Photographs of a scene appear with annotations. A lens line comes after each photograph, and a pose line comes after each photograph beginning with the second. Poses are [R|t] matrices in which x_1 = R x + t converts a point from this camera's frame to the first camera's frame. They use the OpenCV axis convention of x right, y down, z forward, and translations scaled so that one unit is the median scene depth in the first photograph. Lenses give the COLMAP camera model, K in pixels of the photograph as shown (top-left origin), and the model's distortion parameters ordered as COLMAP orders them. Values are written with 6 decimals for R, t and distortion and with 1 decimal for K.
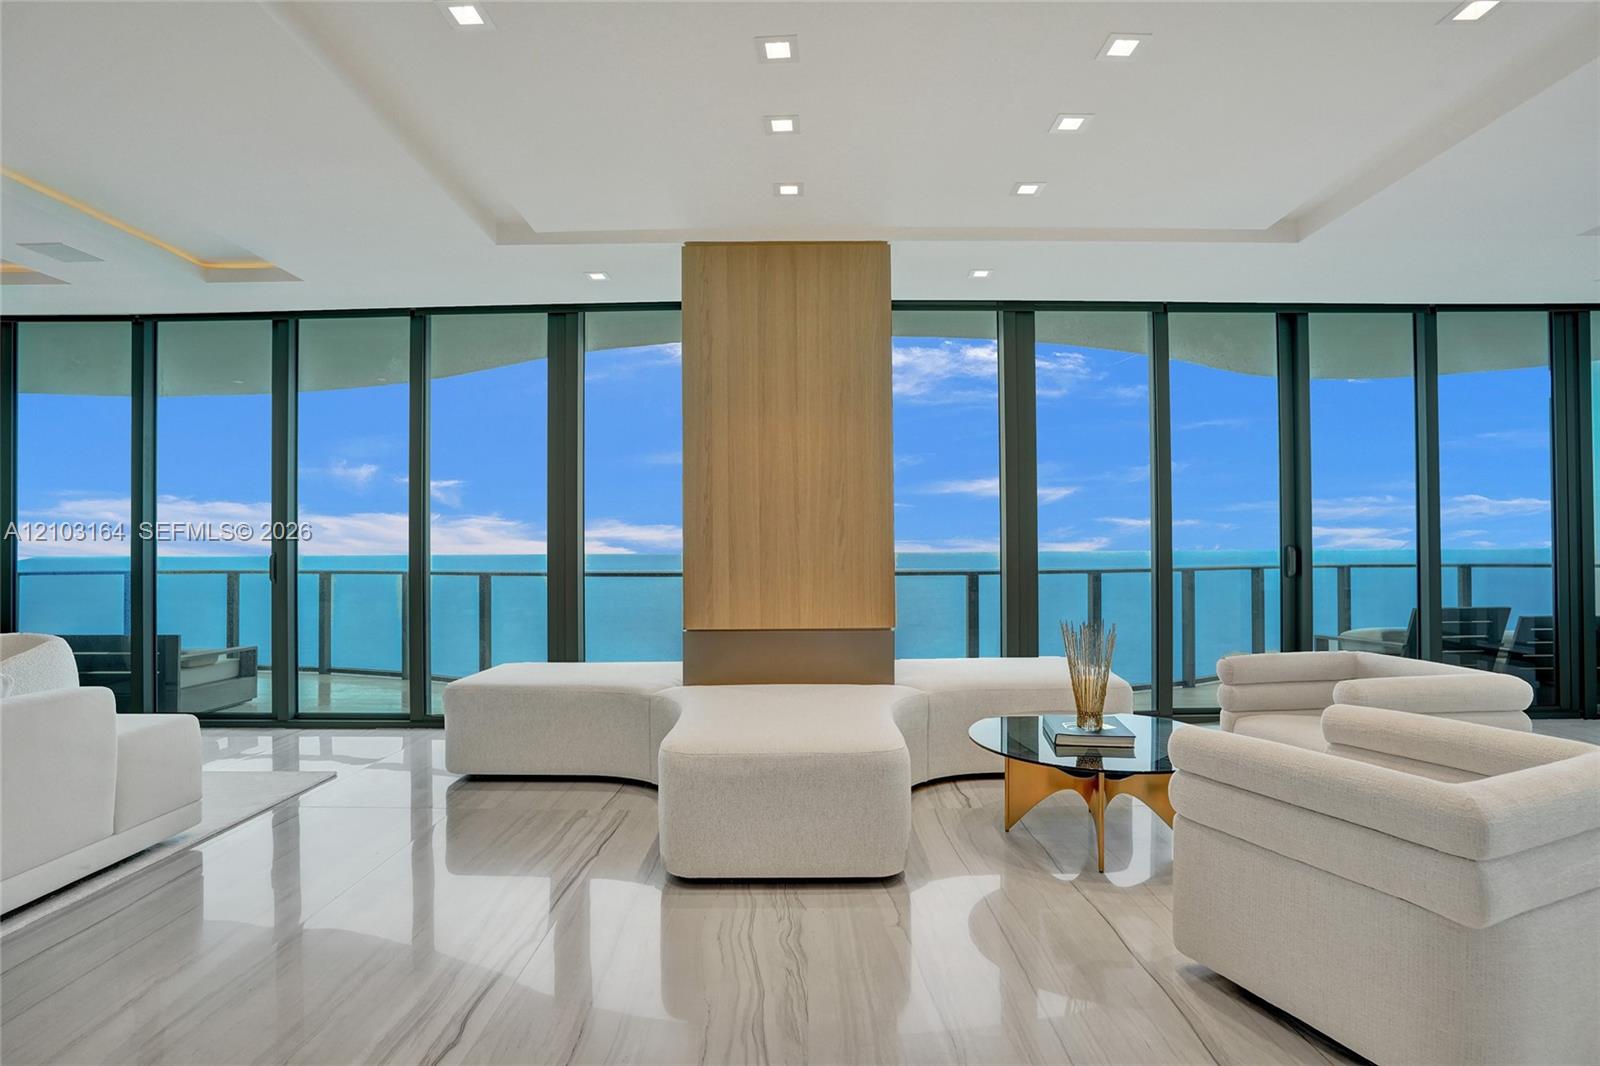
lens RADIAL K [[793.6, 0, 803.8], [0, 793.6, 555.2], [0, 0, 1]] dist [-0.023537, -0.000070]
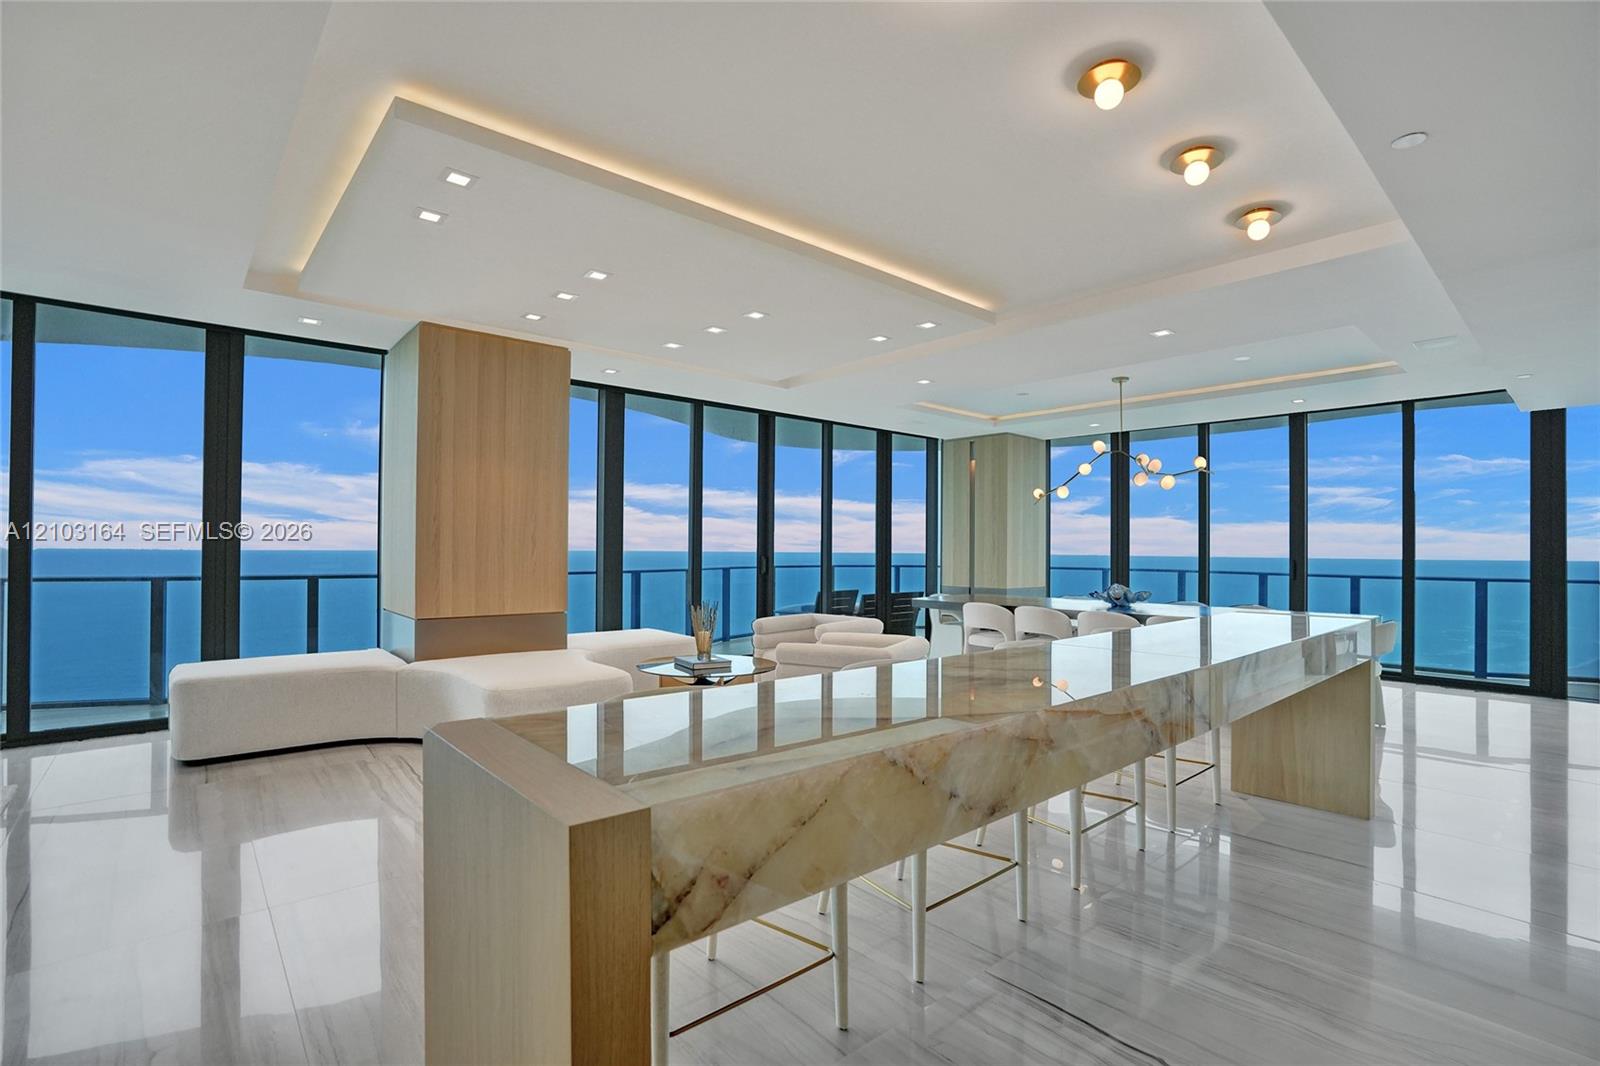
lens RADIAL K [[744.1, 0, 823.0], [0, 744.1, 551.7], [0, 0, 1]] dist [0.021643, 0.000425]
pose [[0.749212, 0.010088, 0.662254, -0.451221], [-0.008689, 0.999948, -0.005402, -0.015704], [-0.662274, -0.001707, 0.749260, -0.356027]]
